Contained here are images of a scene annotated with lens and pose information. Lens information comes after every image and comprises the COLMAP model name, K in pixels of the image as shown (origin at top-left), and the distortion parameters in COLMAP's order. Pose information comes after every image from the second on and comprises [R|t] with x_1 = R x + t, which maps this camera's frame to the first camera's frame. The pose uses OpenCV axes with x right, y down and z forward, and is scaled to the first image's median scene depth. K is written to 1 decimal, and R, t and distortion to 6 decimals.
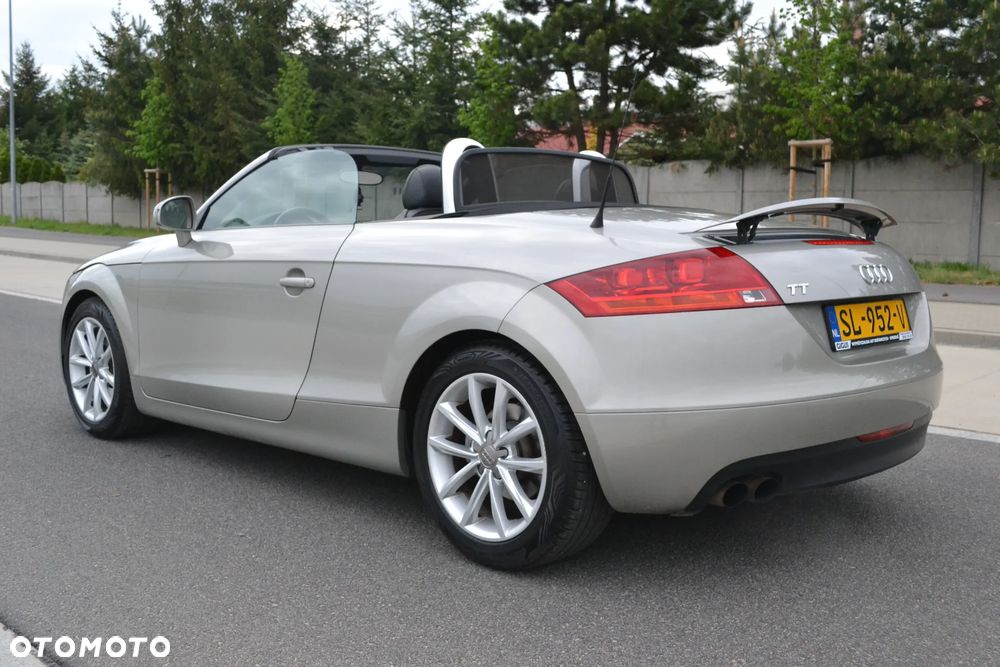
lens RADIAL K [[1034.5, 0, 496.1], [0, 1034.5, 331.9], [0, 0, 1]] dist [-0.016820, -0.005660]
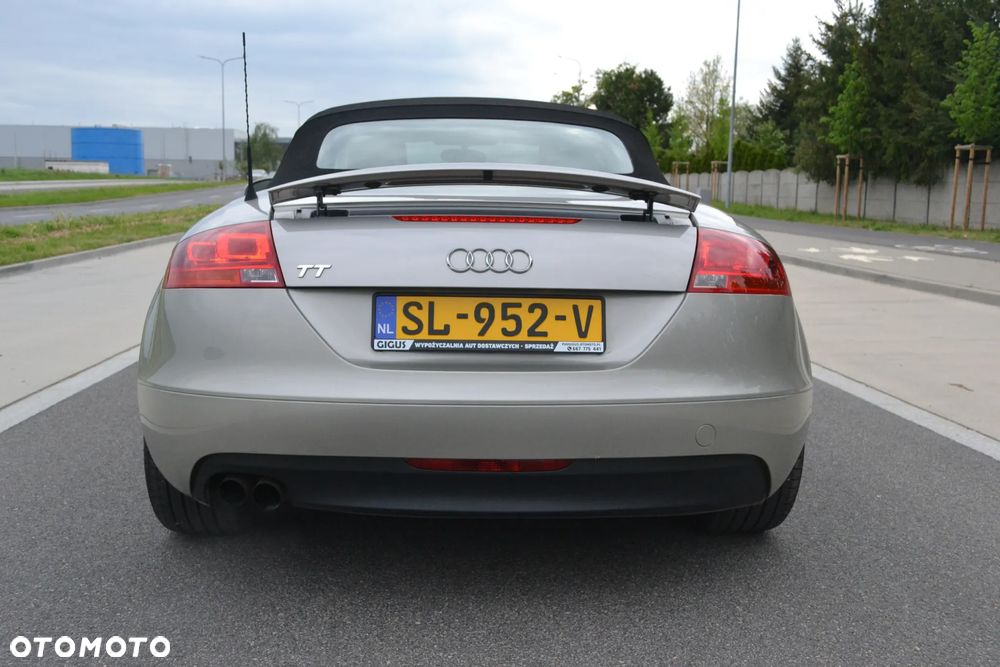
lens RADIAL K [[1034.5, 0, 496.1], [0, 1034.5, 331.9], [0, 0, 1]] dist [-0.016820, -0.005660]
pose [[0.729860, 0.085360, -0.678246, 0.152172], [-0.077760, 0.996100, 0.041686, -0.005982], [0.679160, 0.022316, 0.733651, 0.073500]]
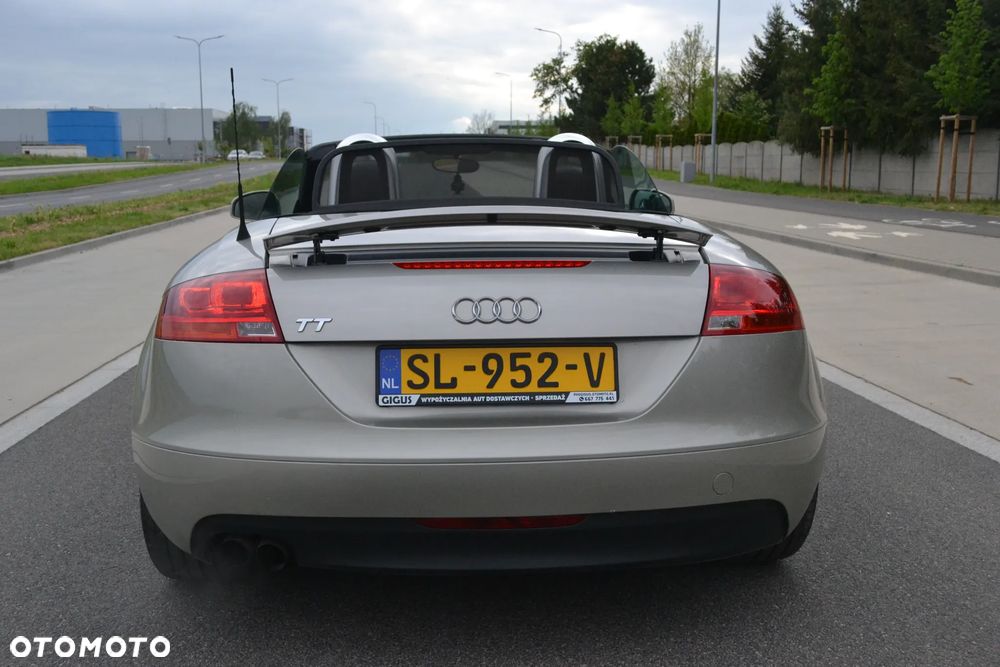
lens RADIAL K [[1034.5, 0, 496.1], [0, 1034.5, 331.9], [0, 0, 1]] dist [-0.016820, -0.005660]
pose [[0.741390, 0.085598, -0.665593, 0.145897], [-0.055012, 0.996246, 0.066844, -0.015235], [0.668815, -0.012942, 0.743316, 0.075189]]
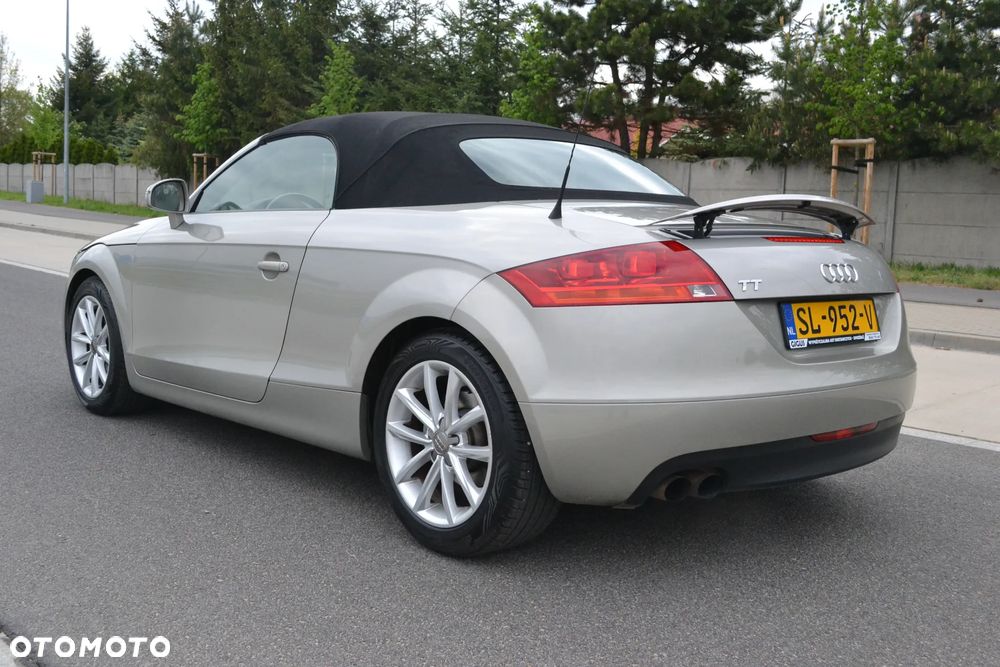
lens RADIAL K [[1037.3, 0, 500.0], [0, 1037.3, 333.5], [0, 0, 1]] dist [-0.021090, 0.006728]
pose [[0.998511, 0.030824, -0.045017, 0.015229], [-0.030445, 0.999495, 0.009068, 0.000490], [0.045274, -0.007684, 0.998945, -0.000776]]
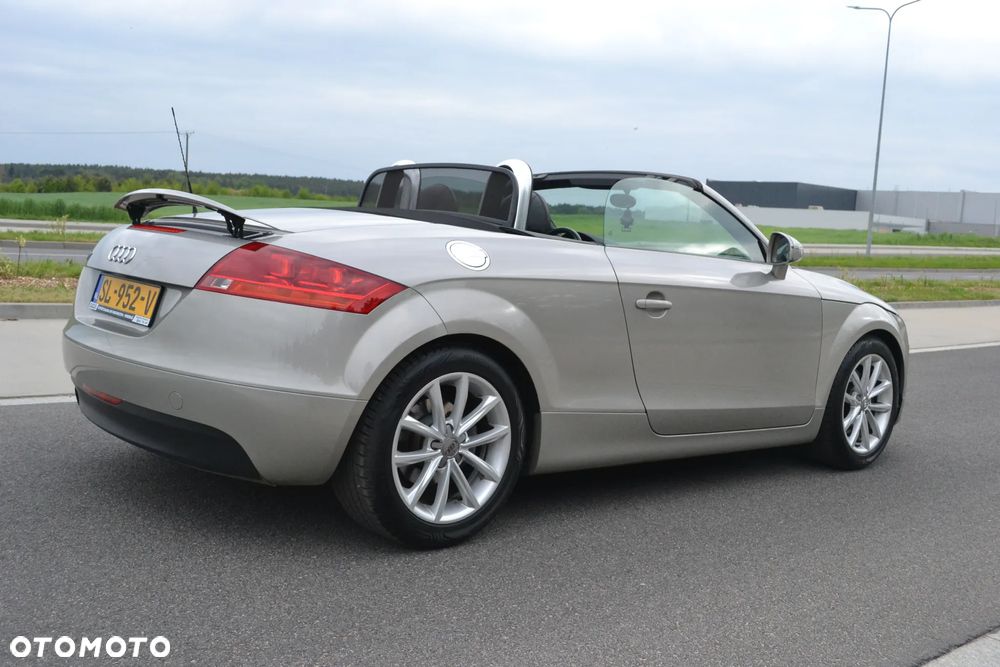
lens RADIAL K [[1037.3, 0, 500.0], [0, 1037.3, 333.5], [0, 0, 1]] dist [-0.021090, 0.006728]
pose [[-0.092576, 0.083457, -0.992202, 0.244710], [-0.170686, 0.980401, 0.098390, -0.025673], [0.980967, 0.178464, -0.076517, 0.253584]]
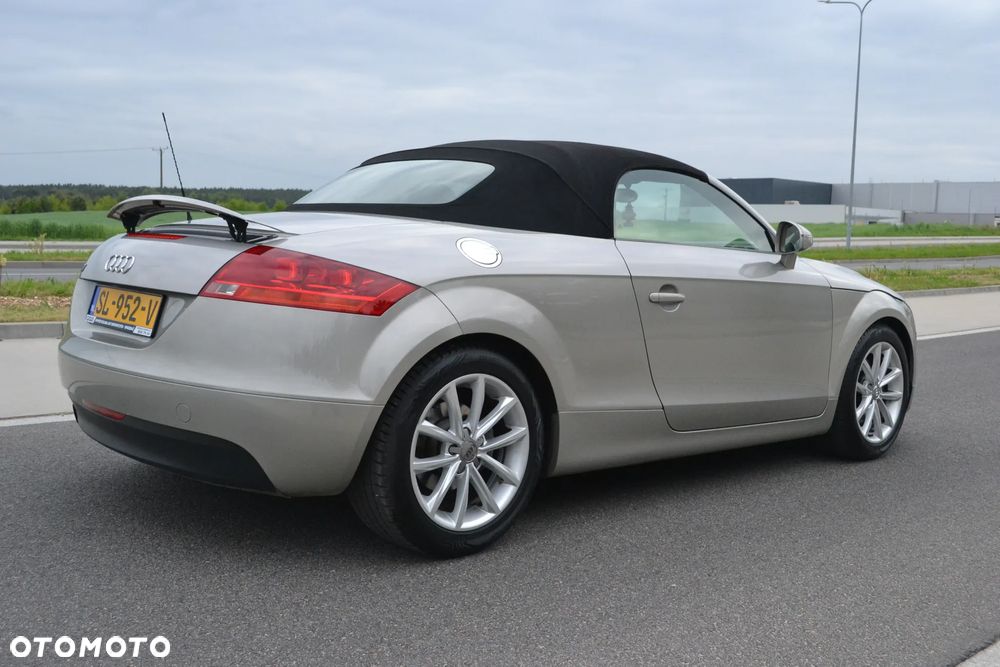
lens RADIAL K [[1037.3, 0, 500.0], [0, 1037.3, 333.5], [0, 0, 1]] dist [-0.021090, 0.006728]
pose [[-0.071448, 0.081001, -0.994150, 0.239278], [-0.137164, 0.986430, 0.090230, -0.022966], [0.987968, 0.142808, -0.059368, 0.247372]]
